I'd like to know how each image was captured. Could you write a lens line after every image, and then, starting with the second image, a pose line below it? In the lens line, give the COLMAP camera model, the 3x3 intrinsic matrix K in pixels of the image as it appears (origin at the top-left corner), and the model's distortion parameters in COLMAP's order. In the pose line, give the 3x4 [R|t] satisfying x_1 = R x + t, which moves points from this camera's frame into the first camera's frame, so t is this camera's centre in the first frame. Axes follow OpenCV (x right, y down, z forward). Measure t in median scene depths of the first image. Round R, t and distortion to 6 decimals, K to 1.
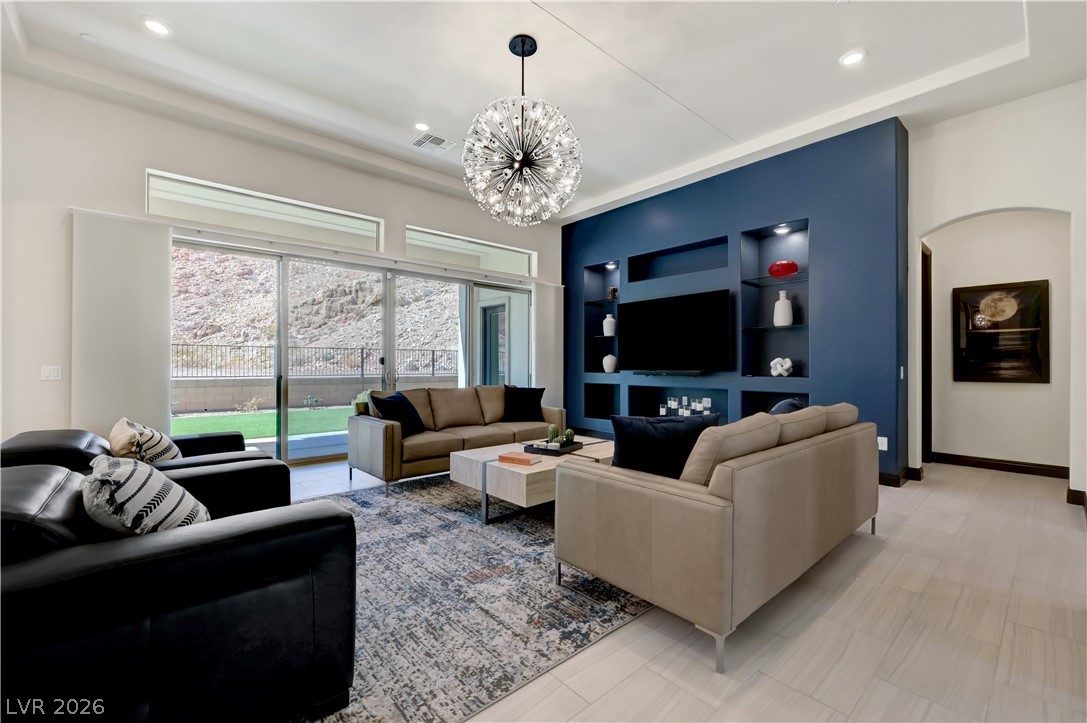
lens RADIAL K [[439.6, 0, 529.8], [0, 439.6, 363.3], [0, 0, 1]] dist [-0.003320, -0.000134]
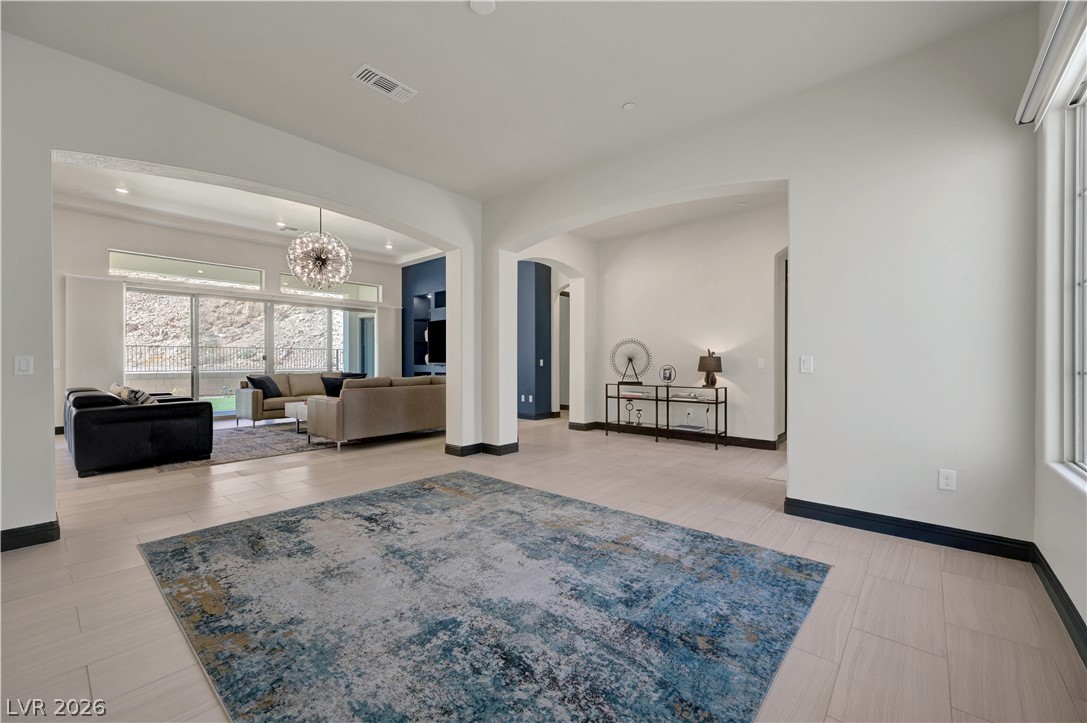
lens RADIAL K [[442.5, 0, 540.9], [0, 442.5, 361.4], [0, 0, 1]] dist [-0.001798, 0.000361]
pose [[0.991027, -0.005362, 0.133554, 0.451304], [0.005015, 0.999983, 0.002933, 0.008134], [-0.133568, -0.002237, 0.991037, -0.737982]]
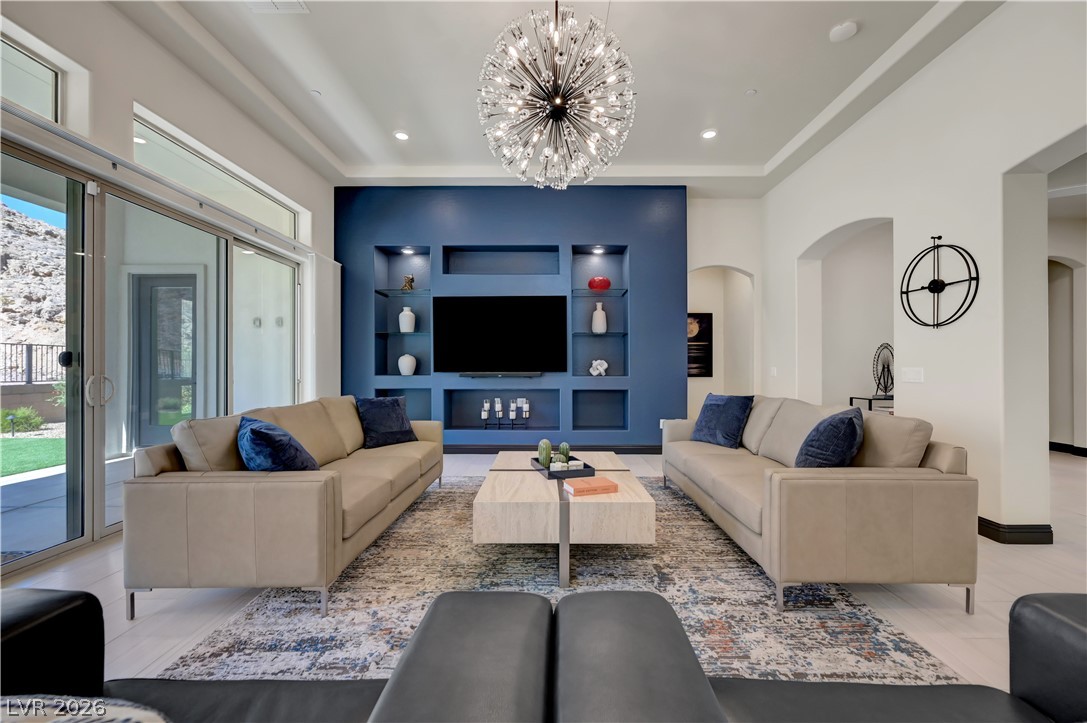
lens RADIAL K [[442.5, 0, 524.6], [0, 442.5, 368.9], [0, 0, 1]] dist [-0.001798, 0.000361]
pose [[0.670041, -0.003157, 0.742317, -0.378328], [0.000054, 0.999991, 0.004204, 0.005442], [-0.742324, -0.002777, 0.670036, 0.318539]]
